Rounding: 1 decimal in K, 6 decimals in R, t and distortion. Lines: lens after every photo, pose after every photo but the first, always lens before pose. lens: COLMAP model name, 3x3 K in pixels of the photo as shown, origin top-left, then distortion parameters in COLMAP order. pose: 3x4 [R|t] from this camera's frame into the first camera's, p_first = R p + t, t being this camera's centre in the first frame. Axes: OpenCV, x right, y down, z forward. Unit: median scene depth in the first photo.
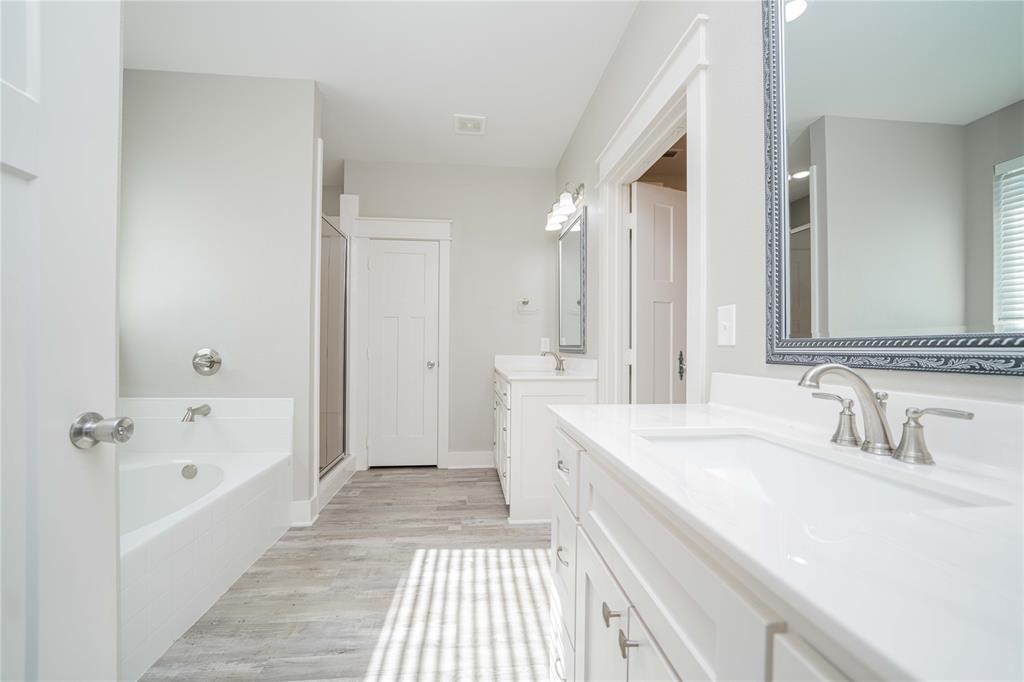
lens RADIAL K [[382.0, 0, 499.1], [0, 382.0, 346.3], [0, 0, 1]] dist [-0.011205, -0.000032]
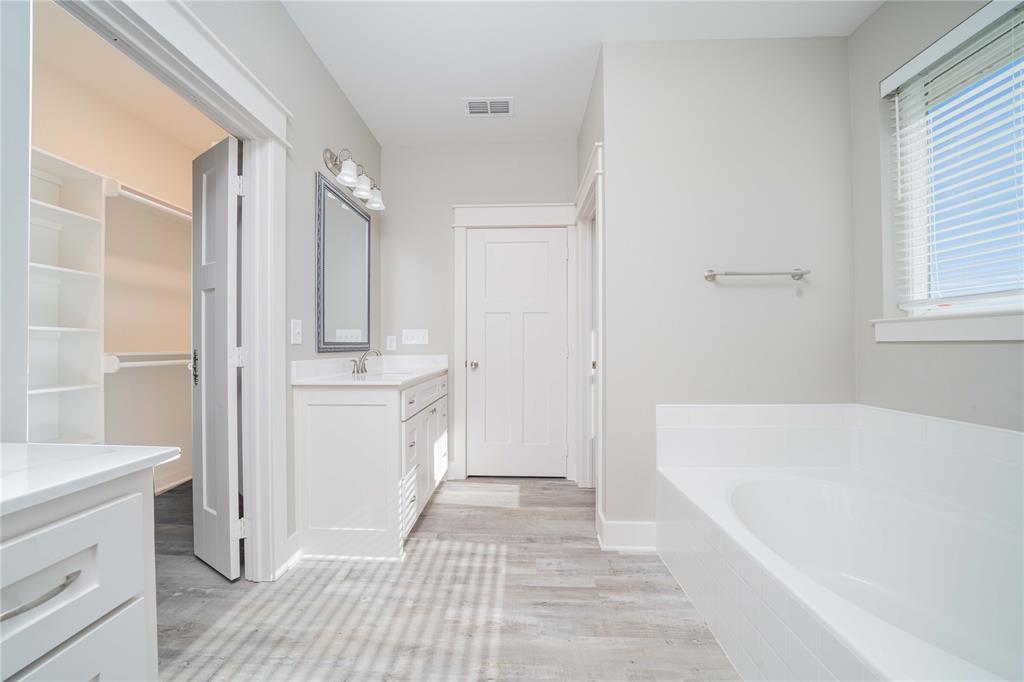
lens RADIAL K [[353.2, 0, 509.7], [0, 353.2, 346.5], [0, 0, 1]] dist [-0.019362, 0.000080]
pose [[-0.994127, -0.005060, 0.108105, -0.307698], [-0.005153, 0.999987, -0.000576, 0.004299], [-0.108101, -0.001129, -0.994139, 1.525634]]
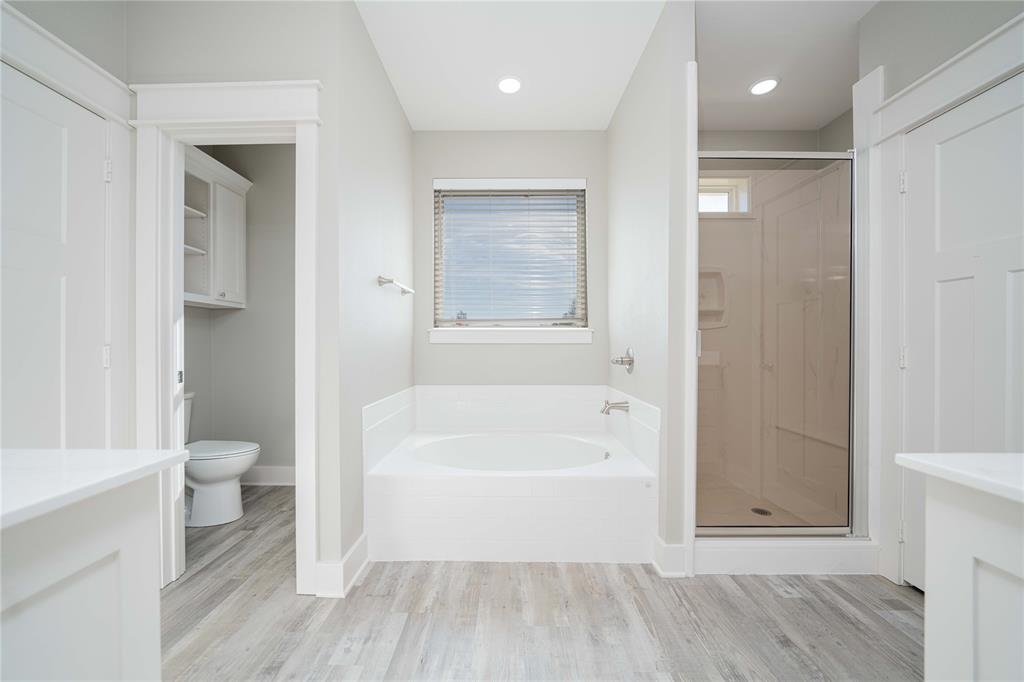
lens RADIAL K [[382.0, 0, 499.1], [0, 382.0, 346.3], [0, 0, 1]] dist [-0.011205, -0.000032]
pose [[-0.099895, -0.014189, -0.994897, 0.381529], [0.000460, 0.999898, -0.014307, 0.021015], [0.994998, -0.001887, -0.099878, 0.936449]]
